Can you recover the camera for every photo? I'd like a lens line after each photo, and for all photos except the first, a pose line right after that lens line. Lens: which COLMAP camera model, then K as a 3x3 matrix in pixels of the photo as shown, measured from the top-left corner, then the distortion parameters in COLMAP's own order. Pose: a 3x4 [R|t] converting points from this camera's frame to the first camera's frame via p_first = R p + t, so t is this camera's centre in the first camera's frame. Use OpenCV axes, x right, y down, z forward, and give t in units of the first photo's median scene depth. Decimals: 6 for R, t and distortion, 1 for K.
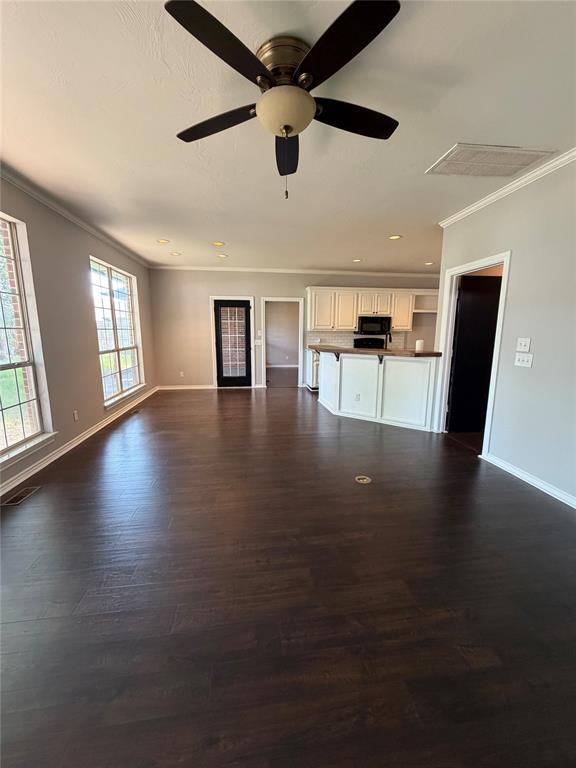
lens RADIAL K [[306.6, 0, 289.1], [0, 306.6, 378.3], [0, 0, 1]] dist [0.000203, -0.000064]
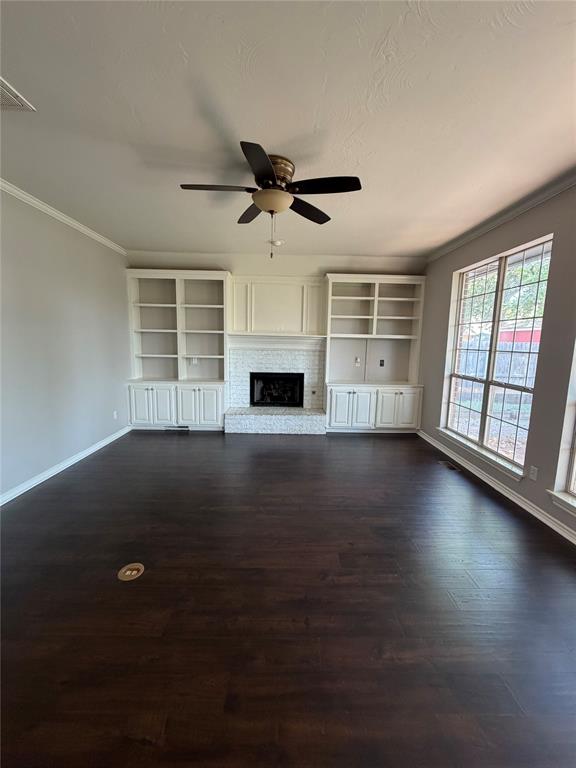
lens RADIAL K [[306.6, 0, 286.8], [0, 306.6, 387.5], [0, 0, 1]] dist [0.000203, -0.000064]
pose [[-0.992466, -0.029317, 0.118961, -0.184487], [0.007452, 0.954708, 0.297450, -0.290752], [-0.122294, 0.296096, -0.947297, 1.658893]]
